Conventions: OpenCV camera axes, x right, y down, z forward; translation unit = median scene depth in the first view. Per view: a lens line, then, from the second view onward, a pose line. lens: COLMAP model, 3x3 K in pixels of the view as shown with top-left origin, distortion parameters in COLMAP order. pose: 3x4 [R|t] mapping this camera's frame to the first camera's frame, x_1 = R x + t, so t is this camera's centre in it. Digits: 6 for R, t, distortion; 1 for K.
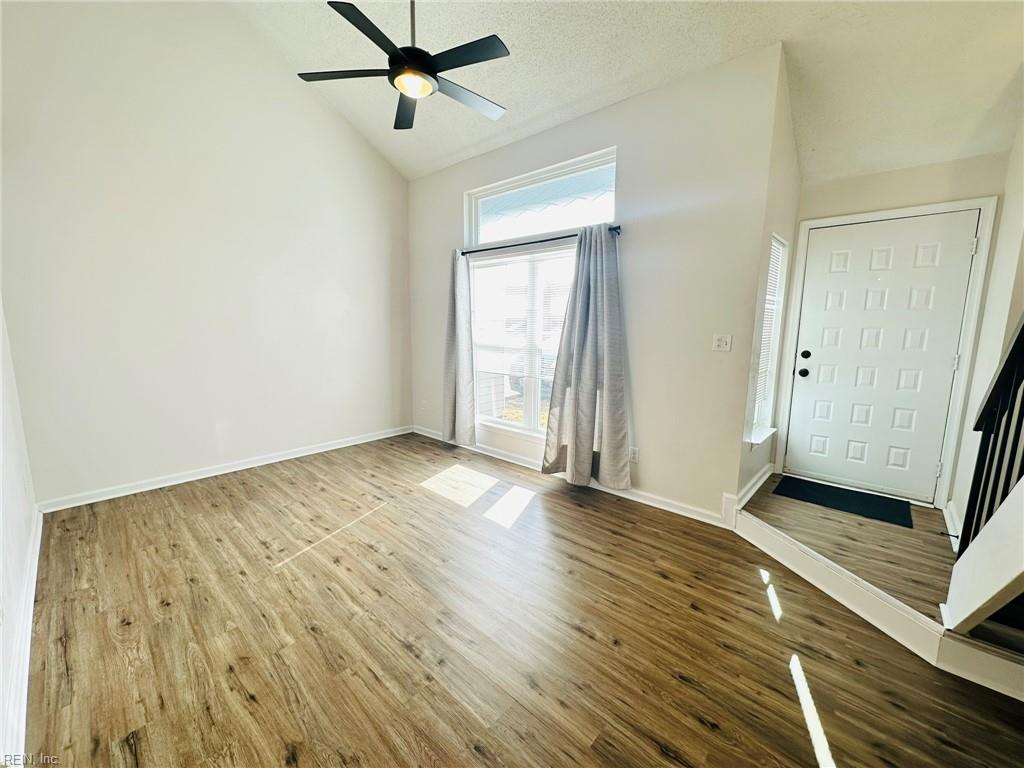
lens RADIAL K [[405.8, 0, 513.6], [0, 405.8, 383.2], [0, 0, 1]] dist [-0.000807, -0.000198]
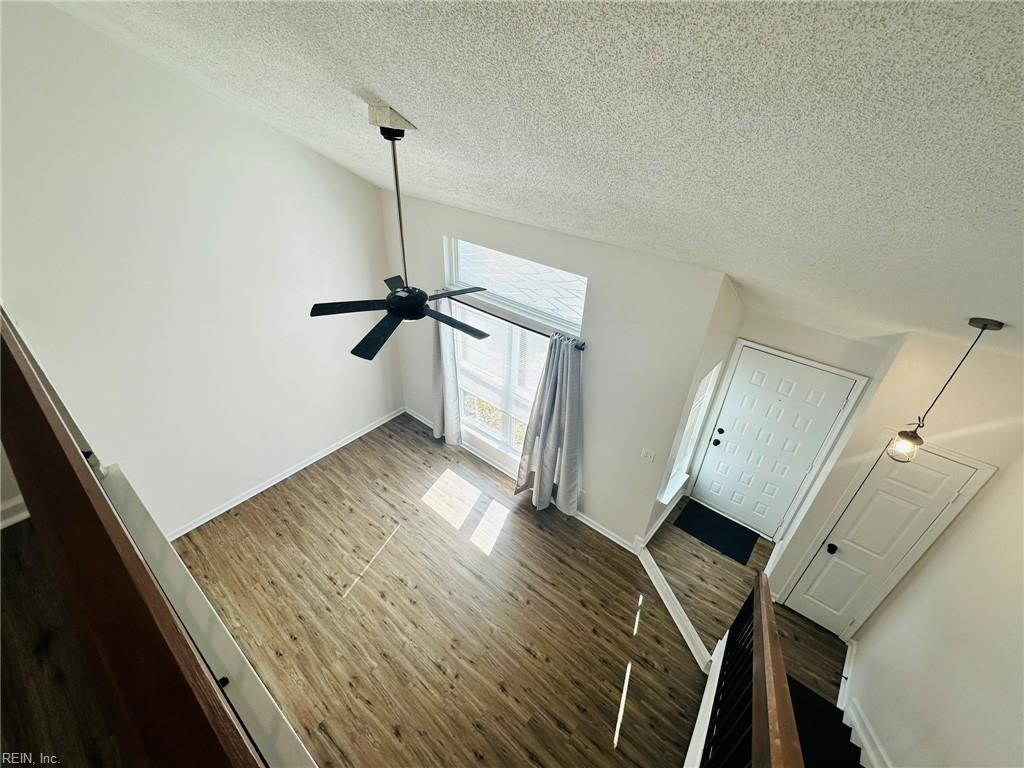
lens RADIAL K [[450.2, 0, 512.0], [0, 450.2, 384.0], [0, 0, 1]] dist [0.000680, 0.000277]
pose [[0.999102, 0.000138, 0.042376, -0.002196], [-0.017930, 0.907445, 0.419787, -0.979595], [-0.038396, -0.420170, 0.906633, -0.255875]]
